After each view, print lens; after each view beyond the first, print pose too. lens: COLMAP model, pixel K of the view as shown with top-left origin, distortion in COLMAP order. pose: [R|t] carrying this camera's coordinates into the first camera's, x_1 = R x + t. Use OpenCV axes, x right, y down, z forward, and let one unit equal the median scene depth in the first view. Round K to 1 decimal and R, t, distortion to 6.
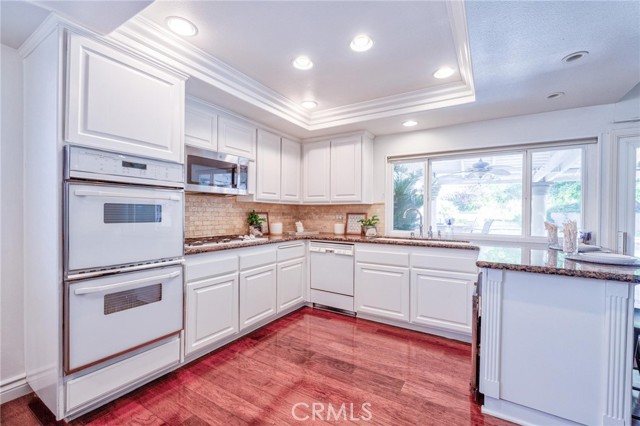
lens RADIAL K [[268.7, 0, 320.4], [0, 268.7, 214.8], [0, 0, 1]] dist [-0.001688, 0.000090]
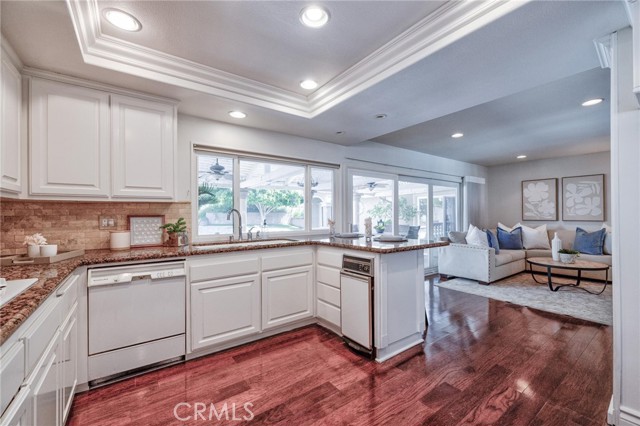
lens RADIAL K [[268.7, 0, 320.4], [0, 268.7, 214.8], [0, 0, 1]] dist [-0.001688, 0.000090]
pose [[0.387082, -0.013784, 0.921942, -0.375868], [0.016621, 0.999830, 0.007970, -0.006471], [-0.921896, 0.012238, 0.387245, 0.387282]]
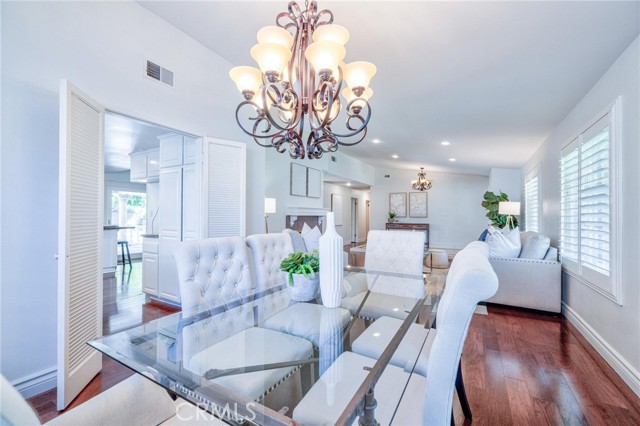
lens RADIAL K [[268.7, 0, 320.4], [0, 268.7, 214.8], [0, 0, 1]] dist [-0.001688, 0.000090]
pose [[-0.017012, -0.004620, 0.999845, -1.314934], [-0.000137, 0.999989, 0.004618, 0.002476], [-0.999855, -0.000058, -0.017013, -0.897356]]
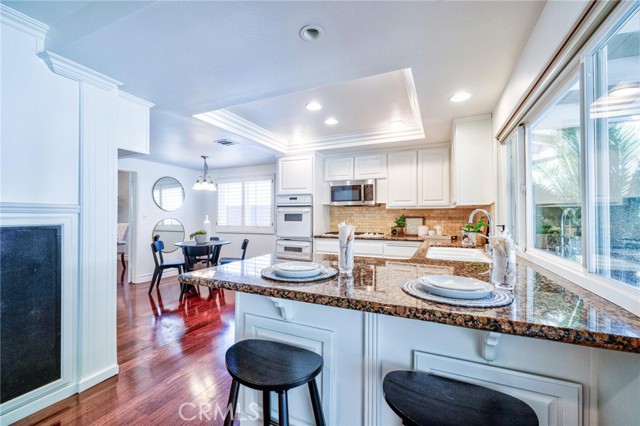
lens RADIAL K [[268.7, 0, 320.4], [0, 268.7, 214.8], [0, 0, 1]] dist [-0.001688, 0.000090]
pose [[0.115249, -0.014626, -0.993229, 1.188258], [-0.007965, 0.999846, -0.015648, 0.005444], [0.993305, 0.009714, 0.115114, 0.610051]]
